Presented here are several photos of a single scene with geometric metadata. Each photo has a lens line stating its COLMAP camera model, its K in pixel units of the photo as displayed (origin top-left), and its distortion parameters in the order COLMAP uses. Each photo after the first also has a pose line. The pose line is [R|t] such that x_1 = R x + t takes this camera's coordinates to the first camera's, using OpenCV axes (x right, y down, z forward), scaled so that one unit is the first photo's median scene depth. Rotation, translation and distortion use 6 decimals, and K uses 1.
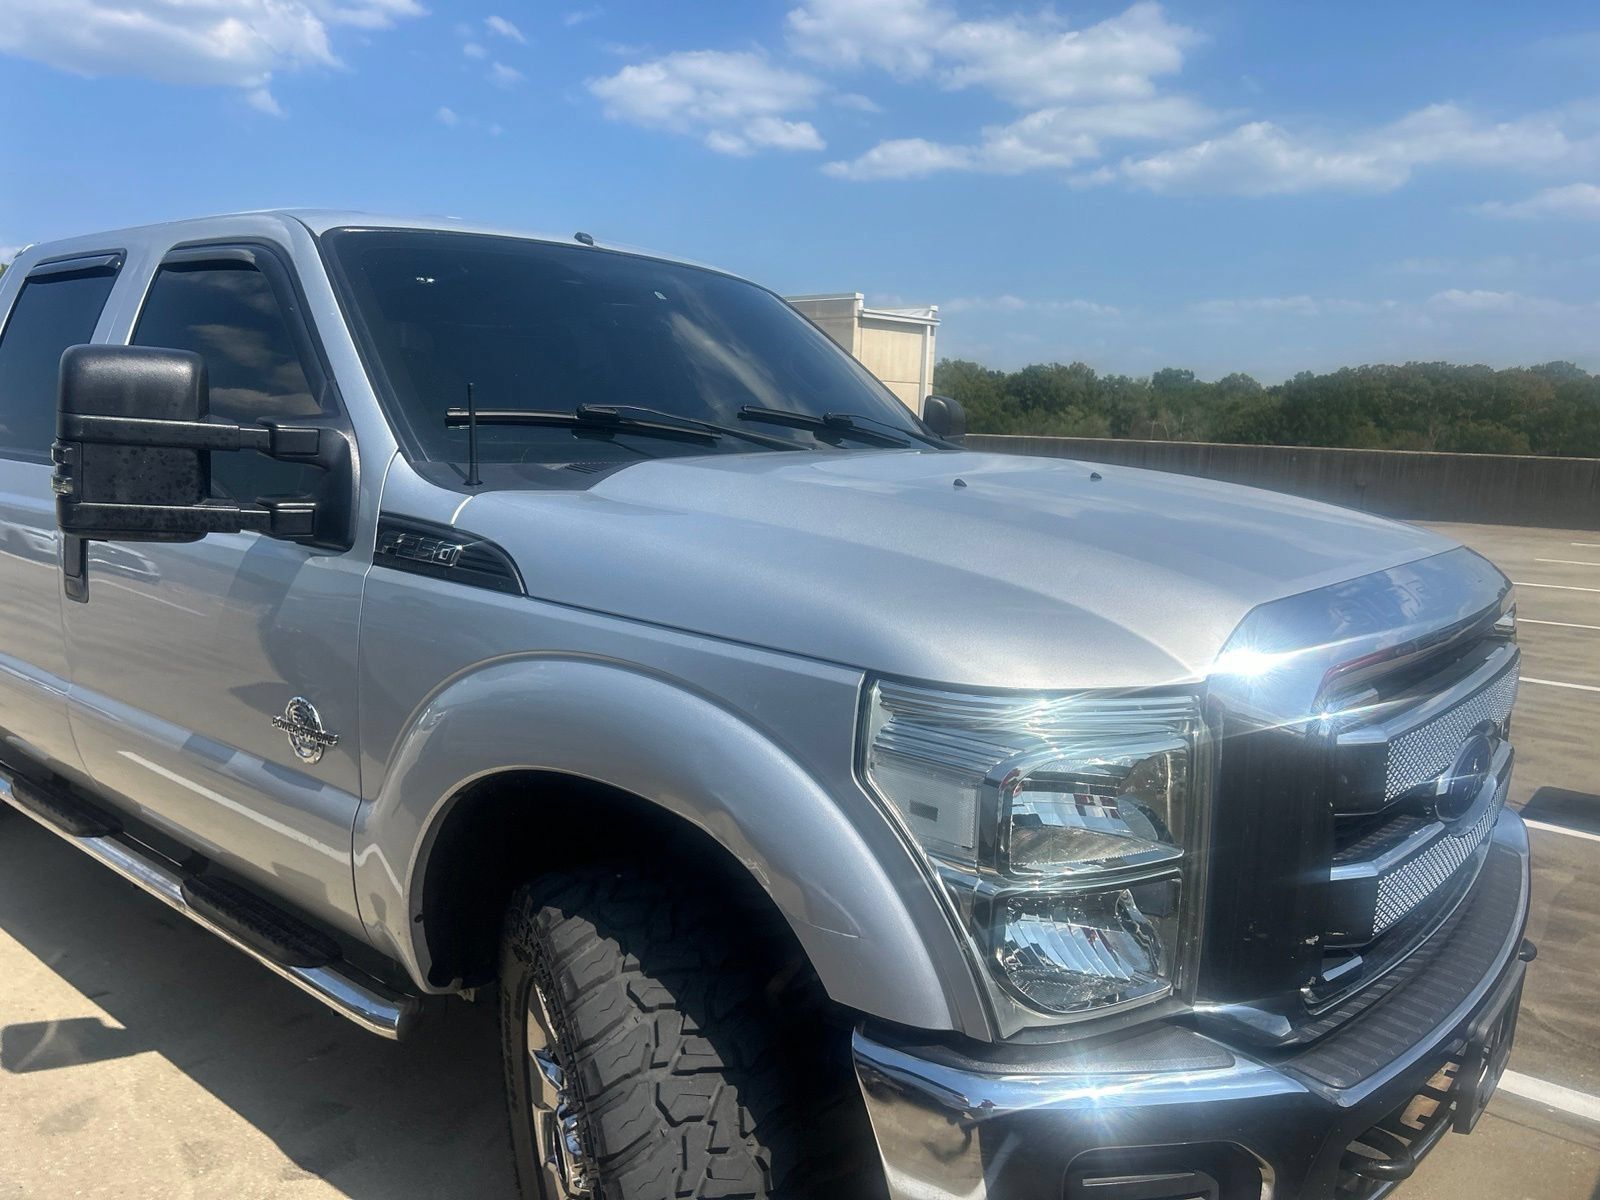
lens RADIAL K [[1278.4, 0, 815.2], [0, 1278.4, 597.7], [0, 0, 1]] dist [0.071257, -0.084965]
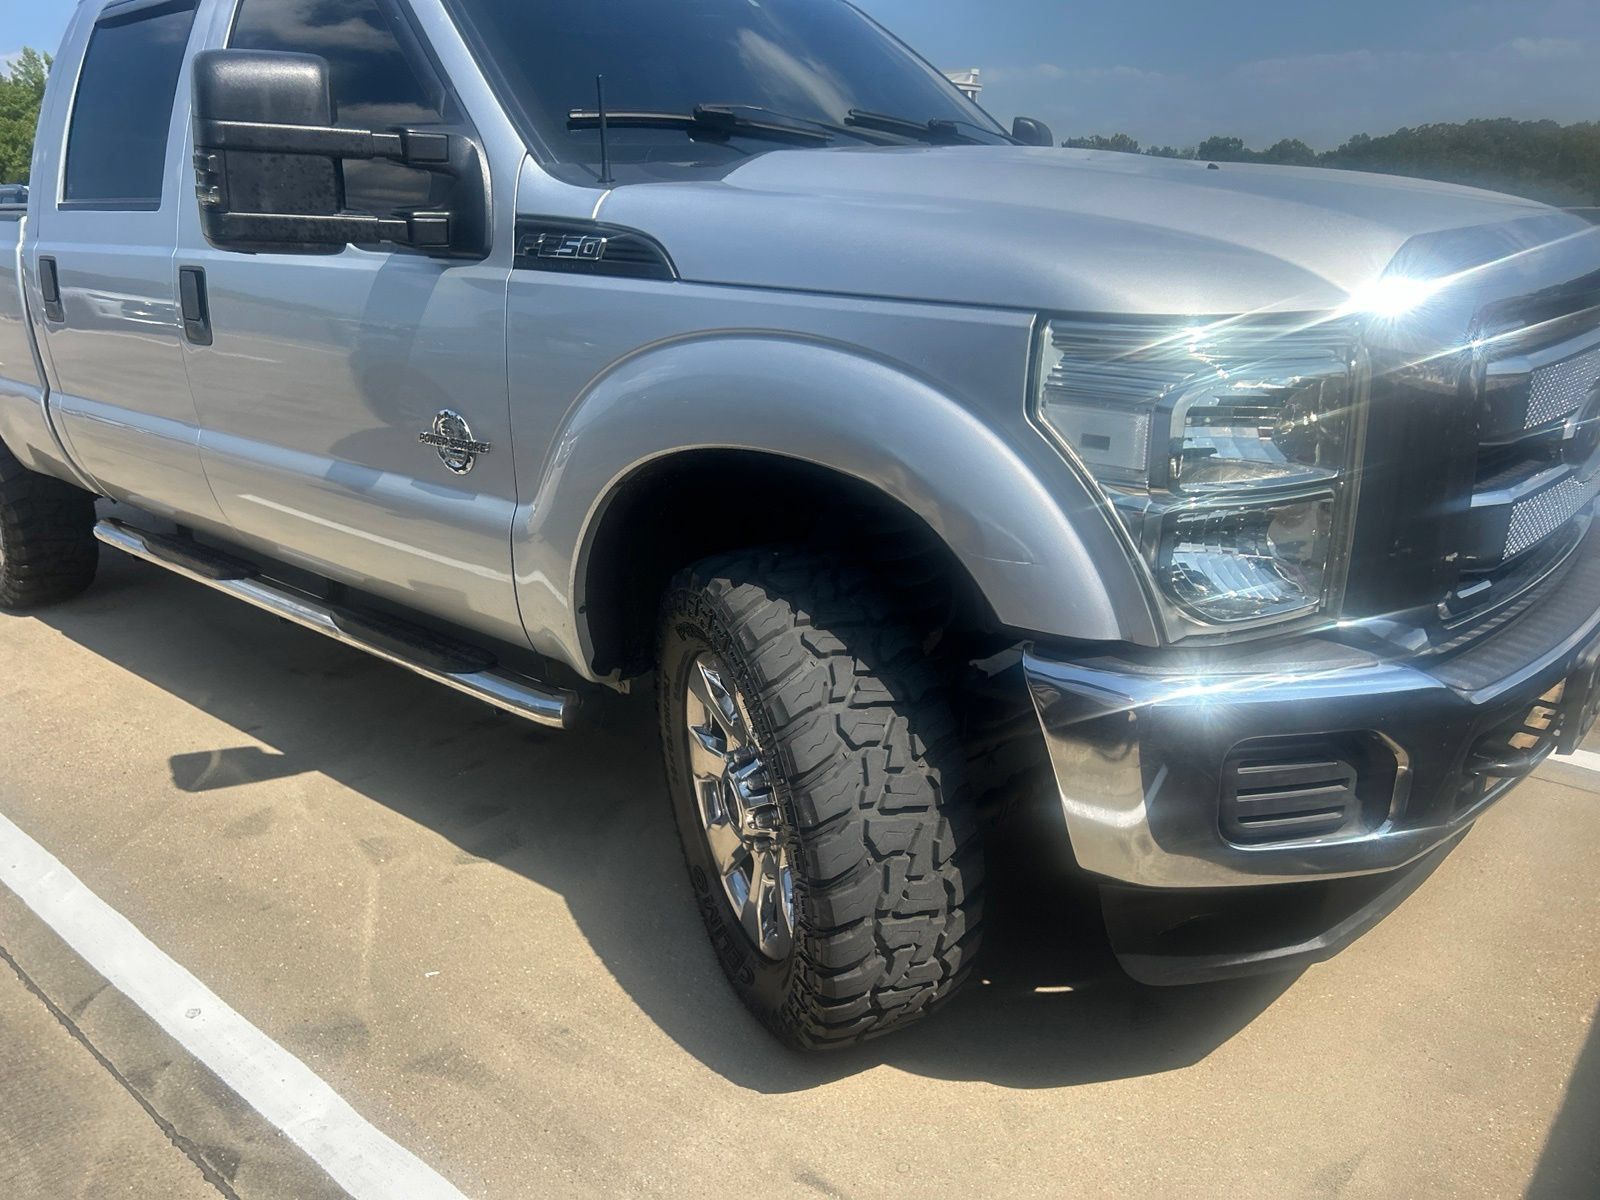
lens RADIAL K [[1275.0, 0, 827.0], [0, 1275.0, 620.4], [0, 0, 1]] dist [0.083392, -0.093396]
pose [[0.999337, -0.030712, -0.019535, -0.080941], [0.033543, 0.985440, 0.166679, 0.085297], [0.014132, -0.167224, 0.985818, -0.052694]]
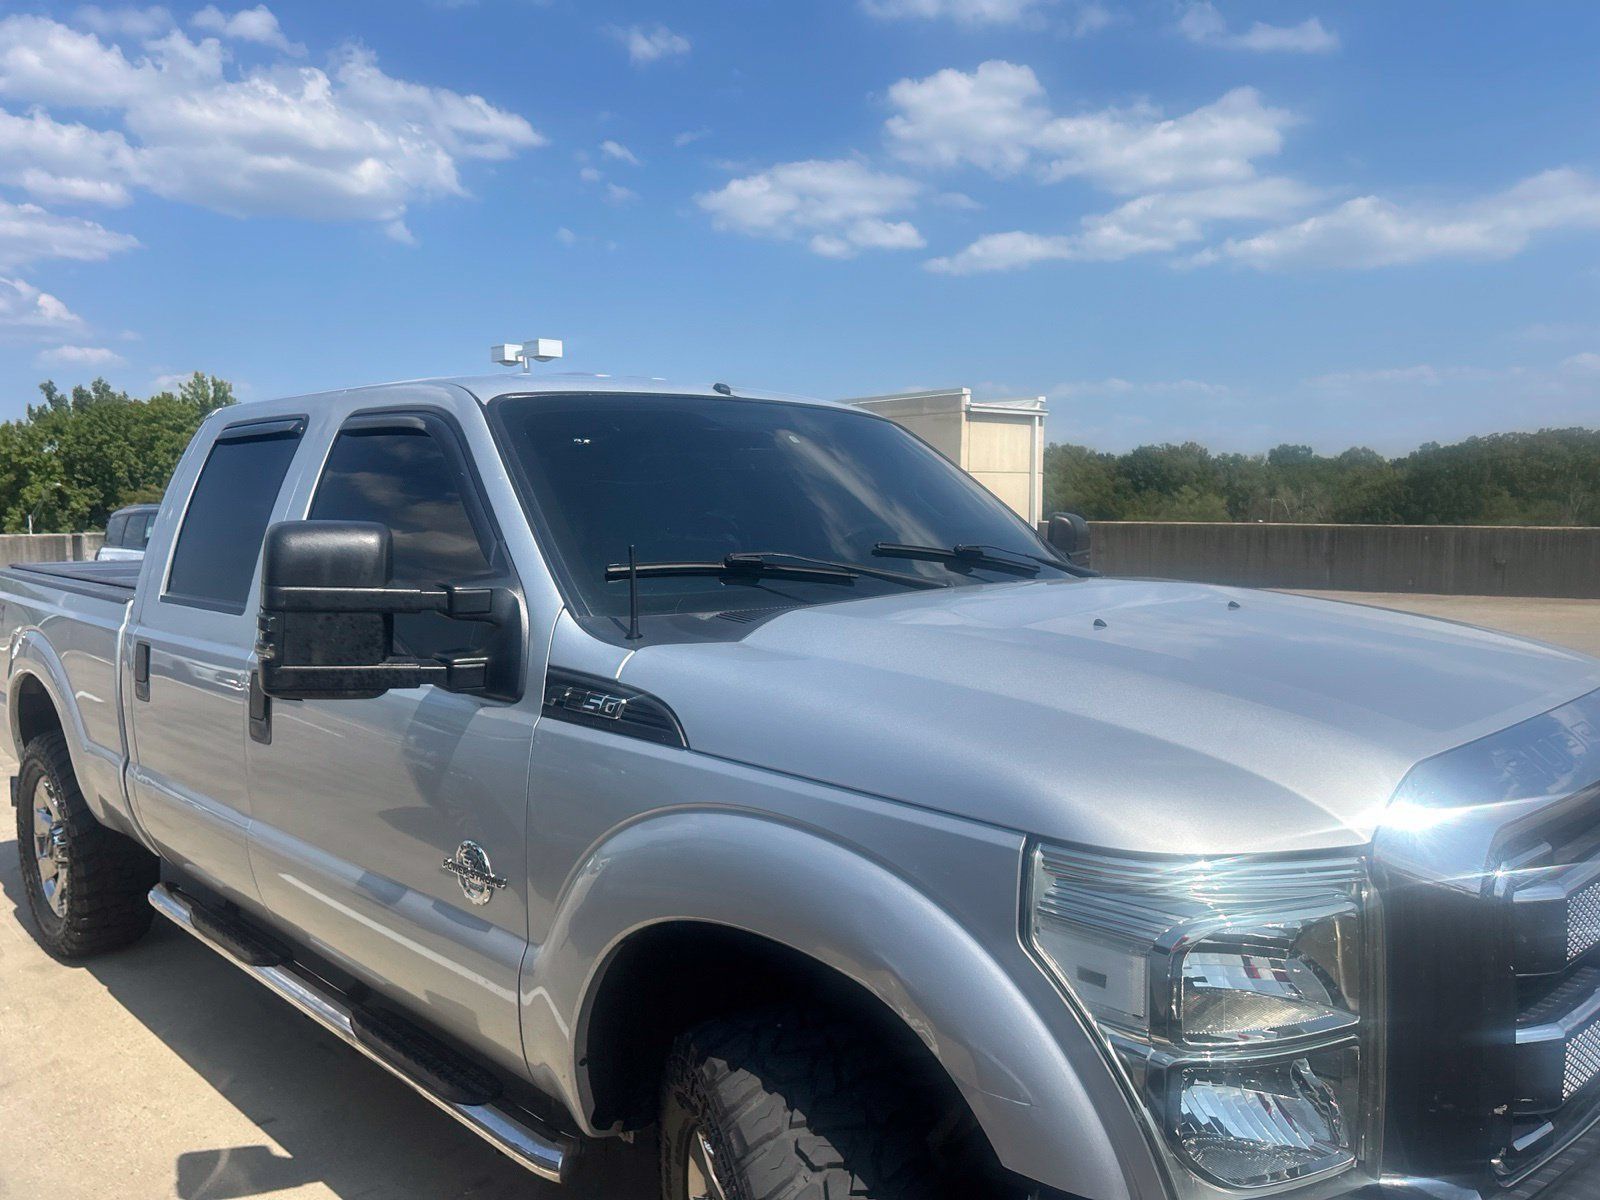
lens RADIAL K [[1278.9, 0, 804.8], [0, 1278.9, 565.2], [0, 0, 1]] dist [0.074403, -0.087427]
pose [[0.995187, -0.030960, -0.092973, -0.023471], [0.022207, 0.995349, -0.093743, -0.044429], [0.095442, 0.091227, 0.991246, -0.040186]]
